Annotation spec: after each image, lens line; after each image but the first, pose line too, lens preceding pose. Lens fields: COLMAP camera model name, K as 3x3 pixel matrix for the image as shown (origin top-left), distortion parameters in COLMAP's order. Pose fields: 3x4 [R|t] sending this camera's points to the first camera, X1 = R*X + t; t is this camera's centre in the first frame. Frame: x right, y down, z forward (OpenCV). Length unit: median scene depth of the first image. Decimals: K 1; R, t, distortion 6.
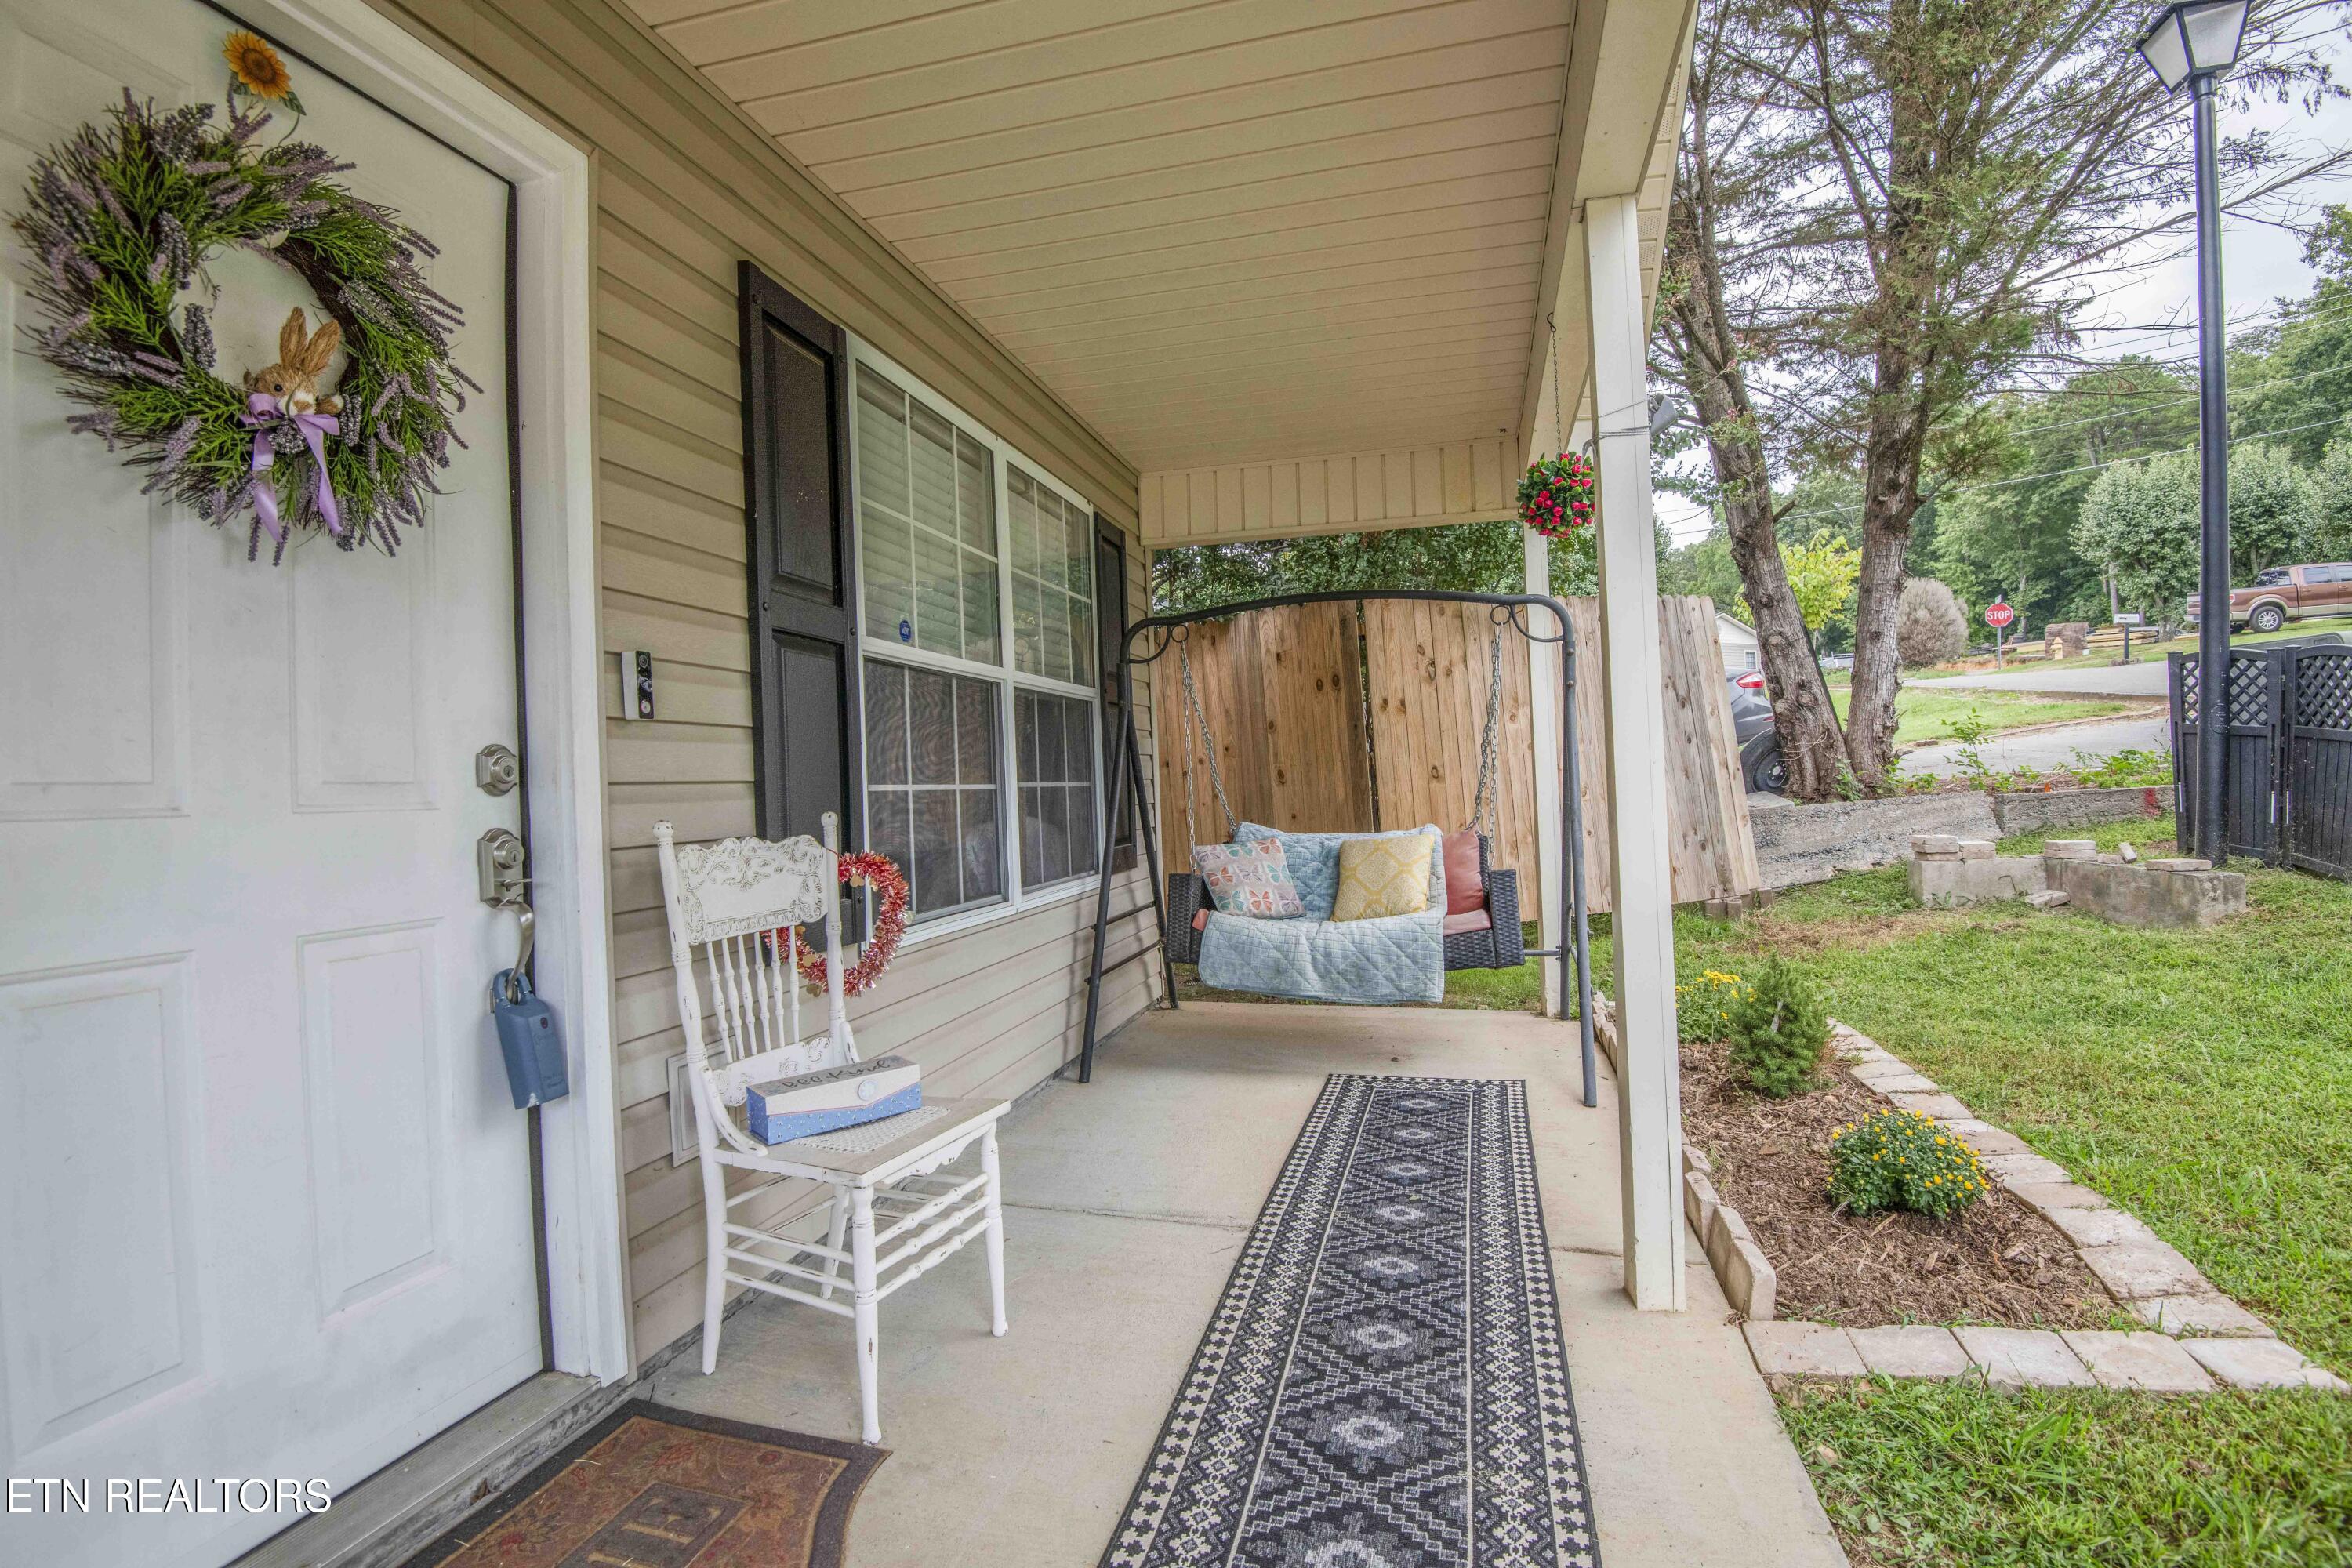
lens RADIAL K [[1084.5, 0, 1197.8], [0, 1084.5, 772.2], [0, 0, 1]] dist [-0.022855, -0.011618]
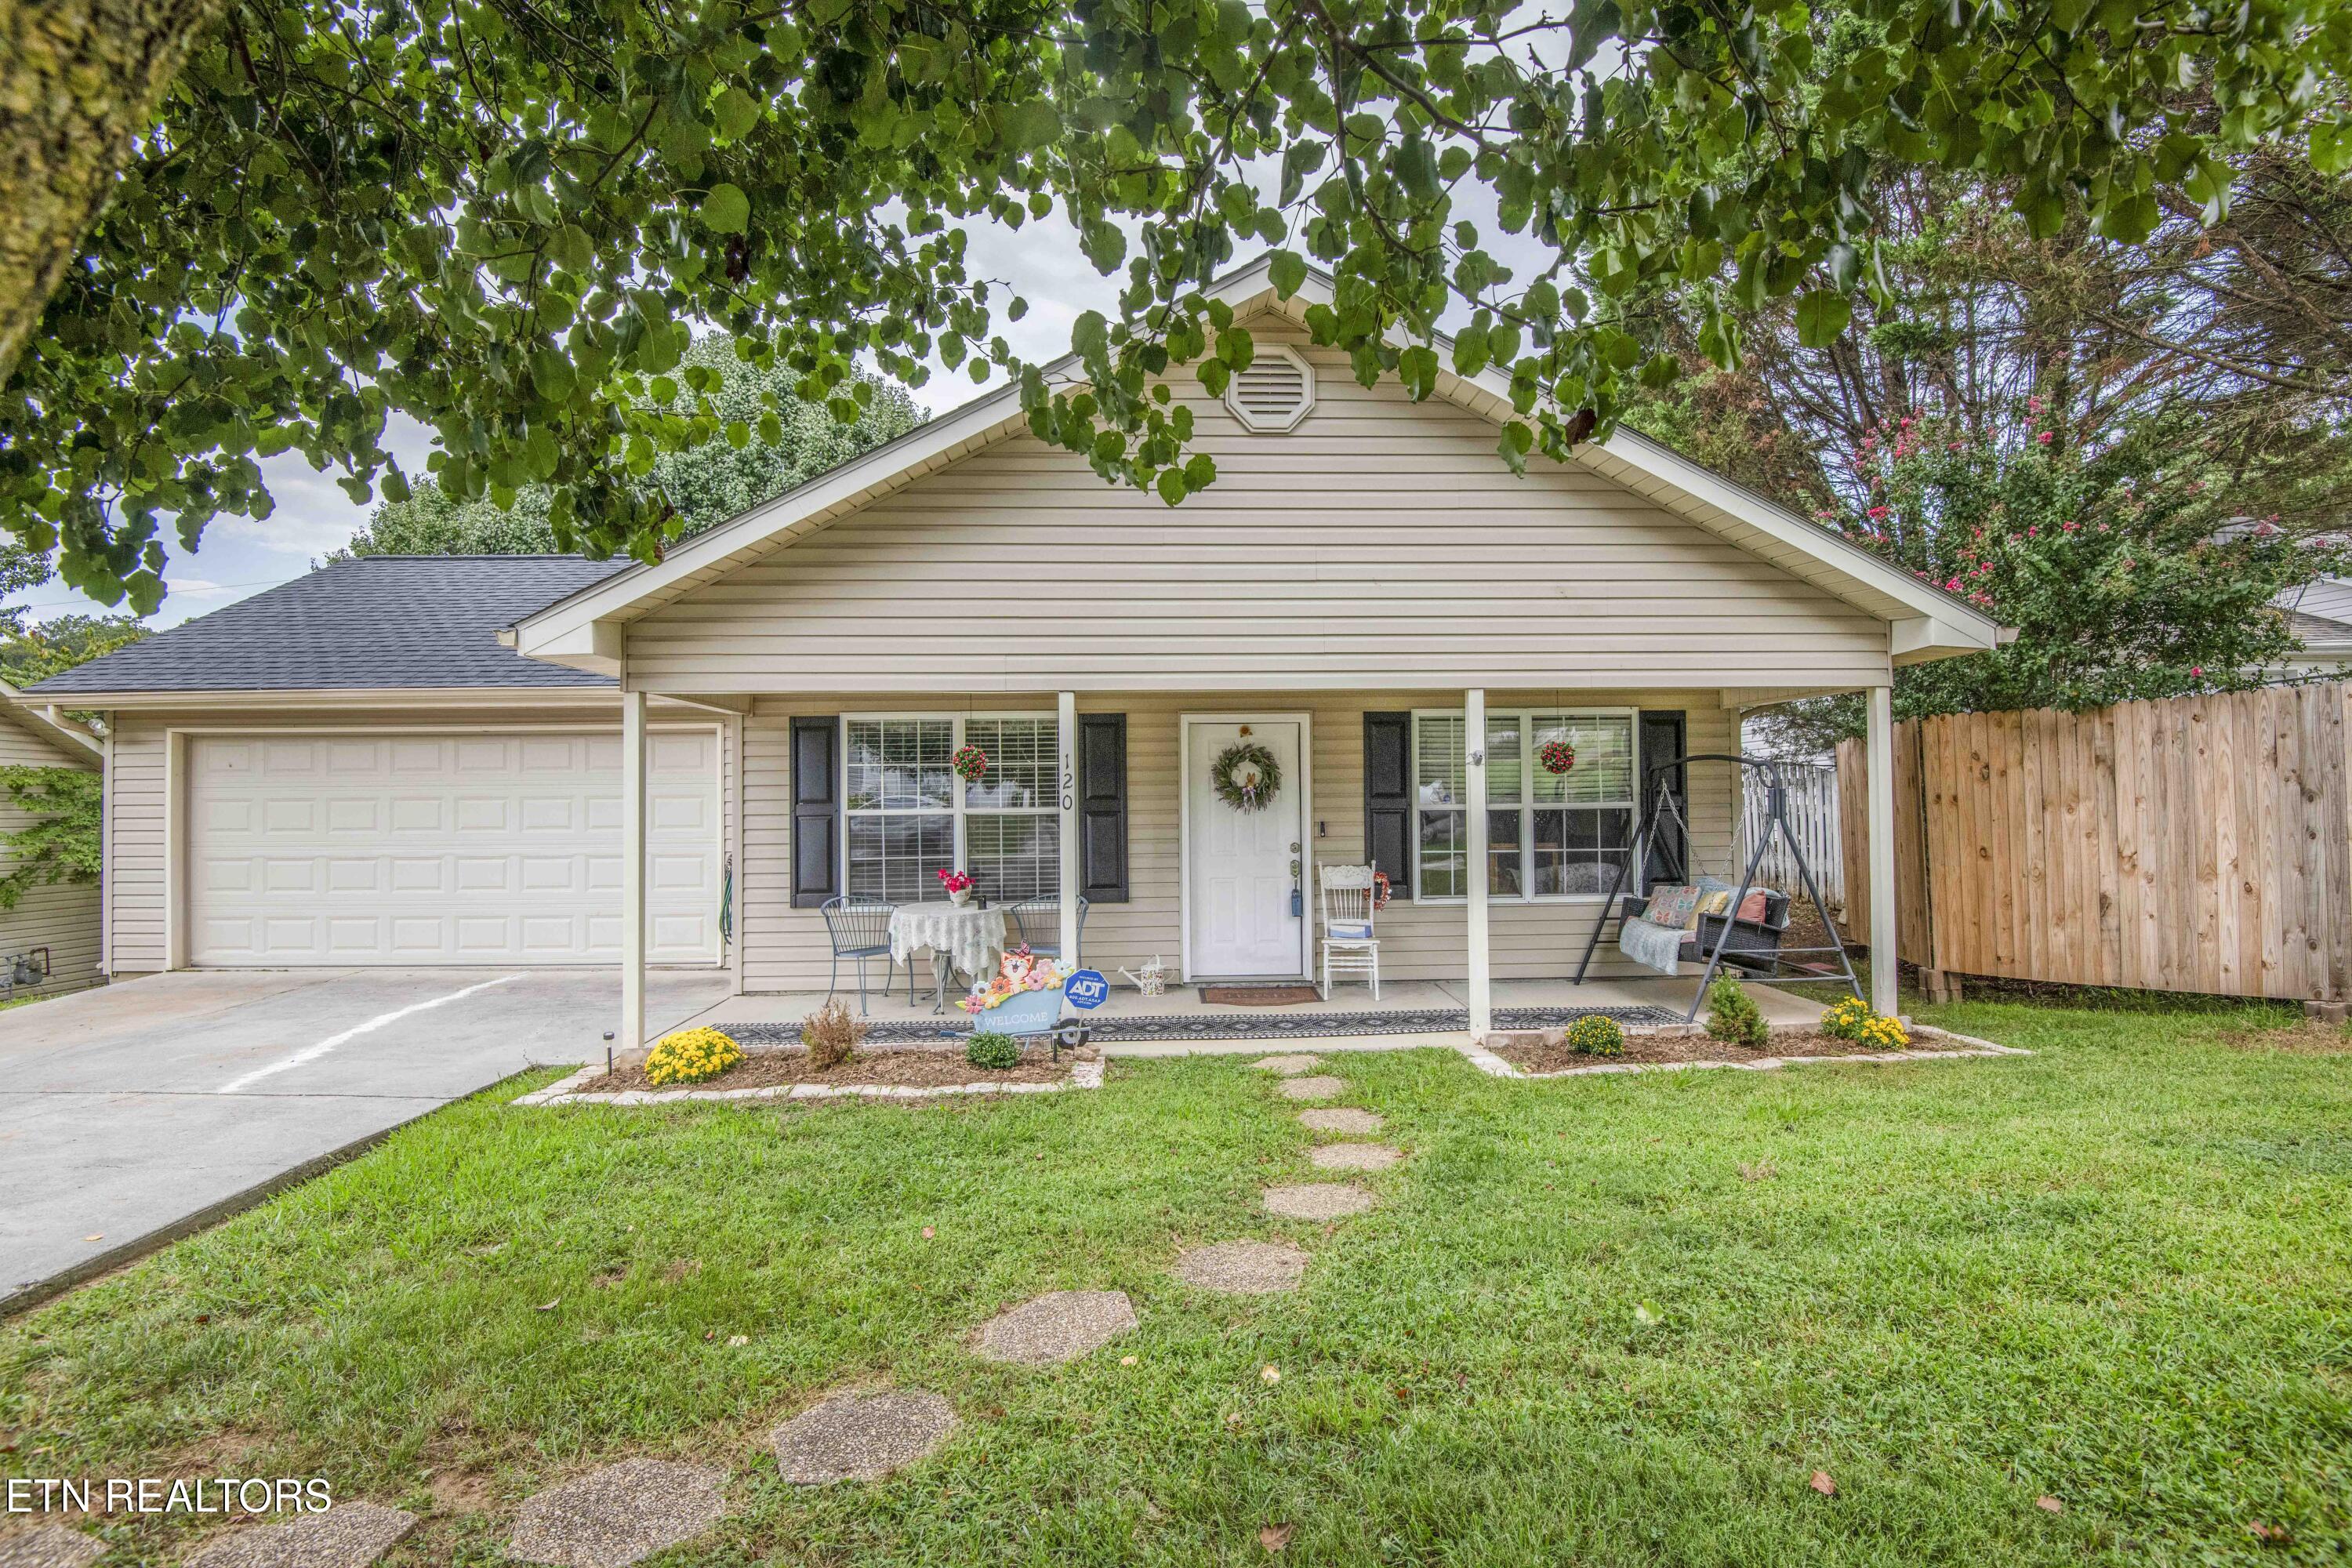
lens RADIAL K [[1084.5, 0, 1176.9], [0, 1084.5, 773.7], [0, 0, 1]] dist [-0.022855, -0.011618]
pose [[0.287114, 0.007943, -0.957864, 3.431137], [0.011924, 0.999859, 0.011866, -0.354594], [0.957822, -0.014828, 0.286978, -0.808715]]
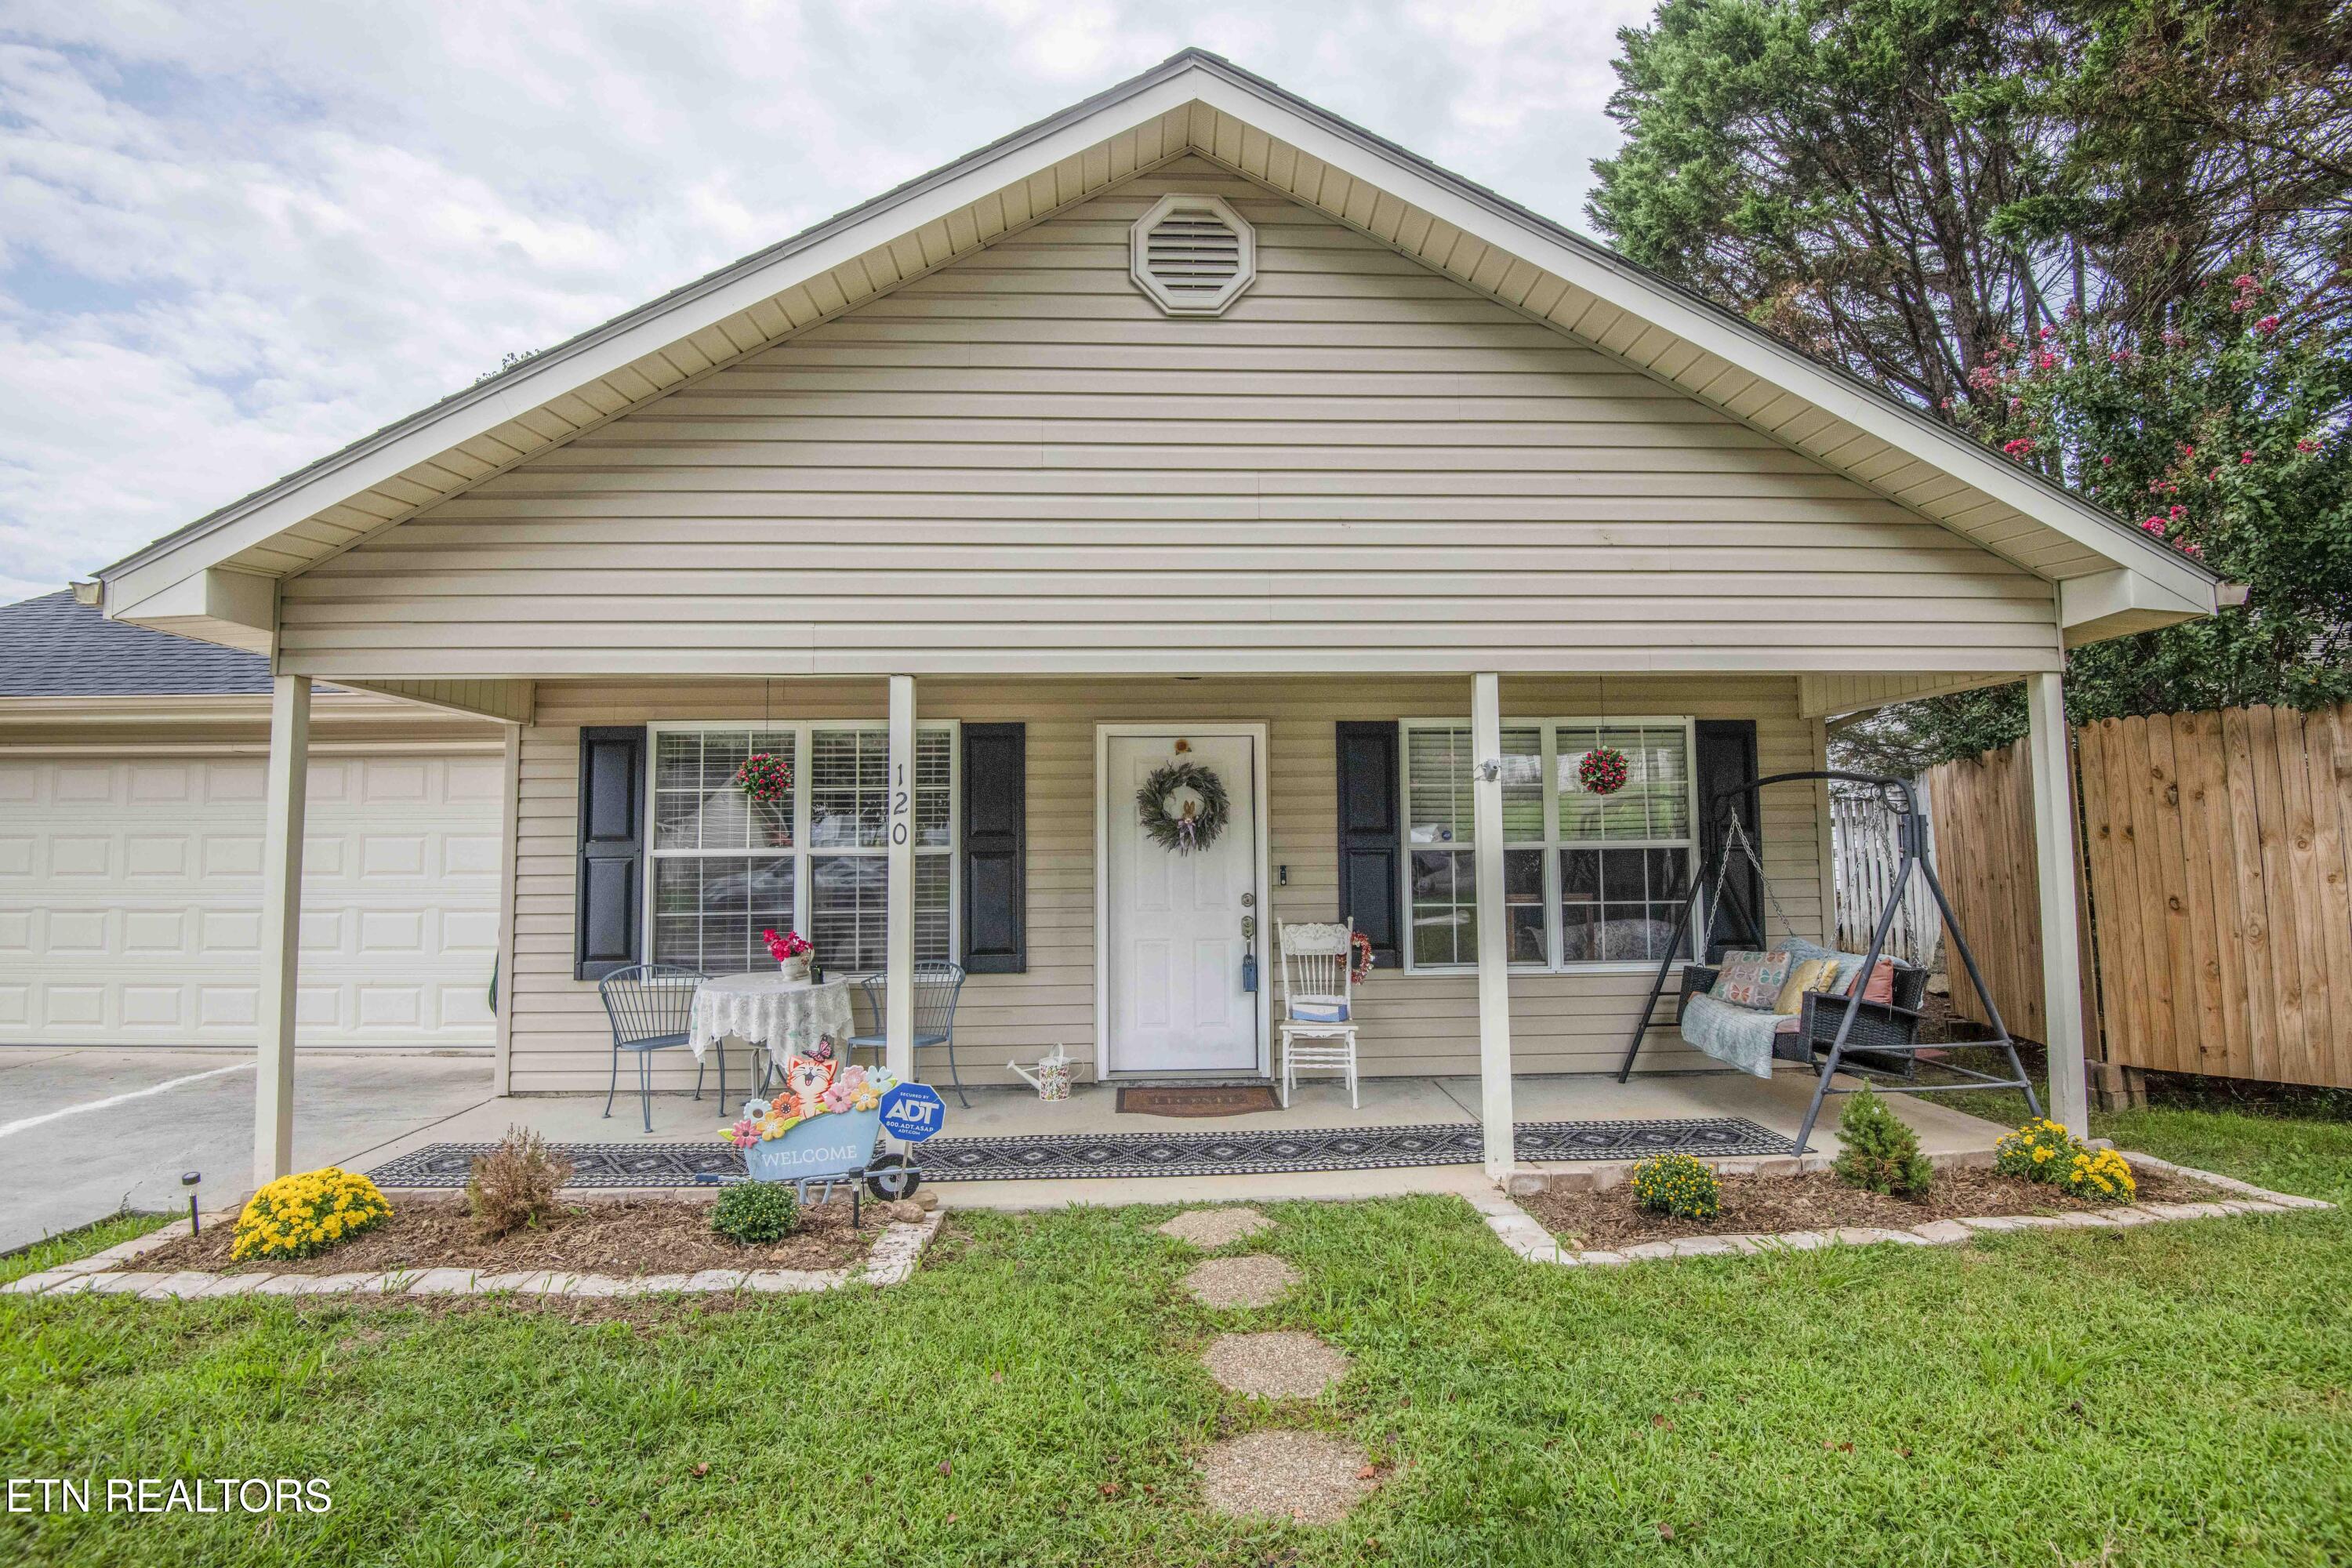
lens RADIAL K [[1084.5, 0, 1176.4], [0, 1084.5, 770.0], [0, 0, 1]] dist [-0.022855, -0.011618]
pose [[0.288691, -0.041902, -0.956505, 2.524749], [0.012030, 0.999122, -0.040138, -0.266723], [0.957347, 0.000081, 0.288942, -0.277563]]
